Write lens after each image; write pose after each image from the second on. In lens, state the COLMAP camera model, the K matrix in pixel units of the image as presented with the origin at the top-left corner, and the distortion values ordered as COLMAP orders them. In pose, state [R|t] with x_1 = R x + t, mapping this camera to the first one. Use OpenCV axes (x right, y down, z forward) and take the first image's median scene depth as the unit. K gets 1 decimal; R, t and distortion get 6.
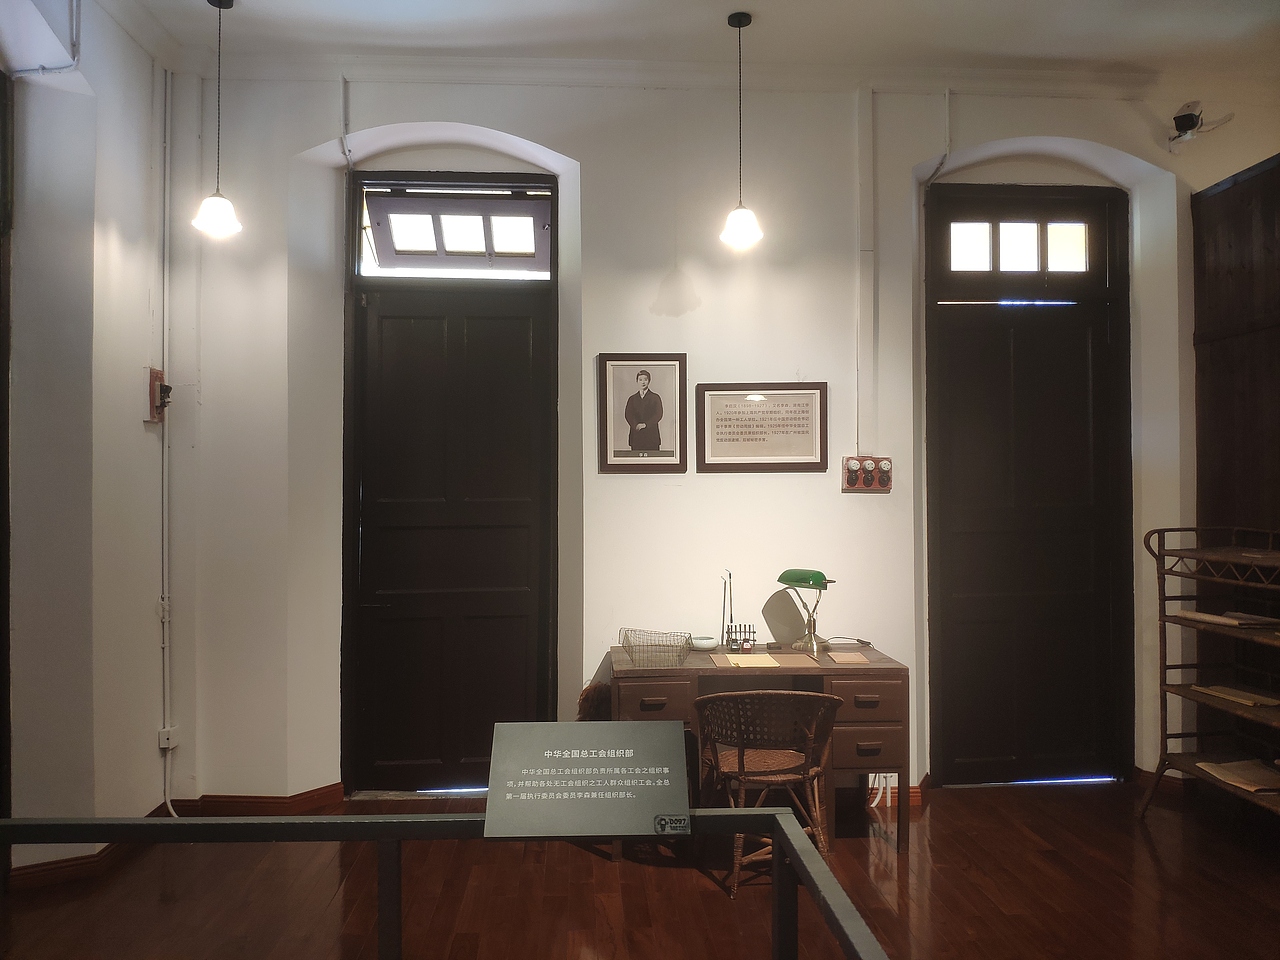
lens RADIAL K [[985.5, 0, 632.8], [0, 985.5, 491.5], [0, 0, 1]] dist [0.044110, -0.110582]
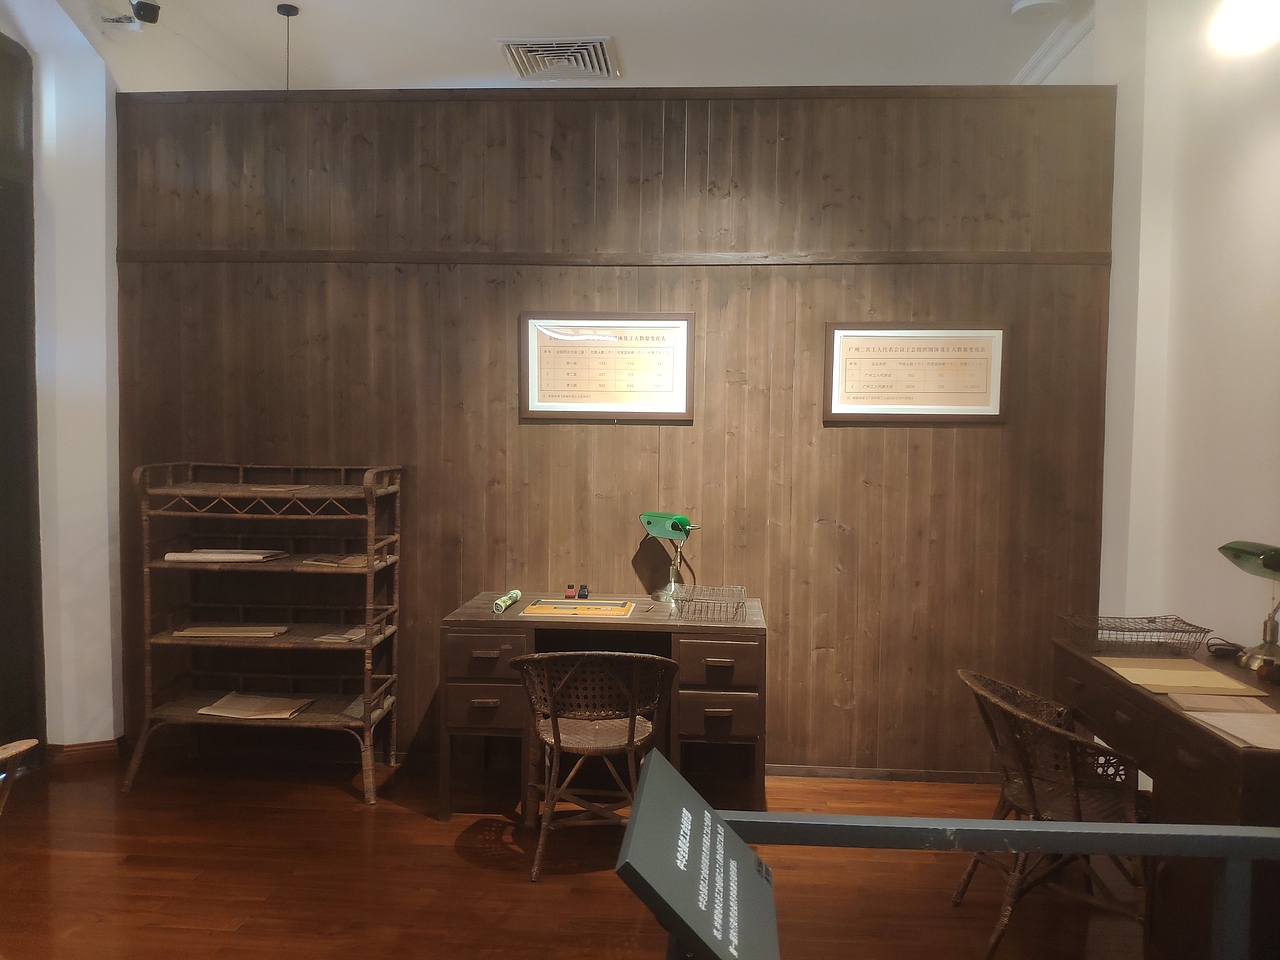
lens RADIAL K [[985.5, 0, 632.8], [0, 985.5, 491.5], [0, 0, 1]] dist [0.044110, -0.110582]
pose [[0.112025, -0.048766, 0.992508, -0.318000], [-0.020457, 0.998470, 0.051368, 0.006360], [-0.993495, -0.026059, 0.110856, 0.477766]]
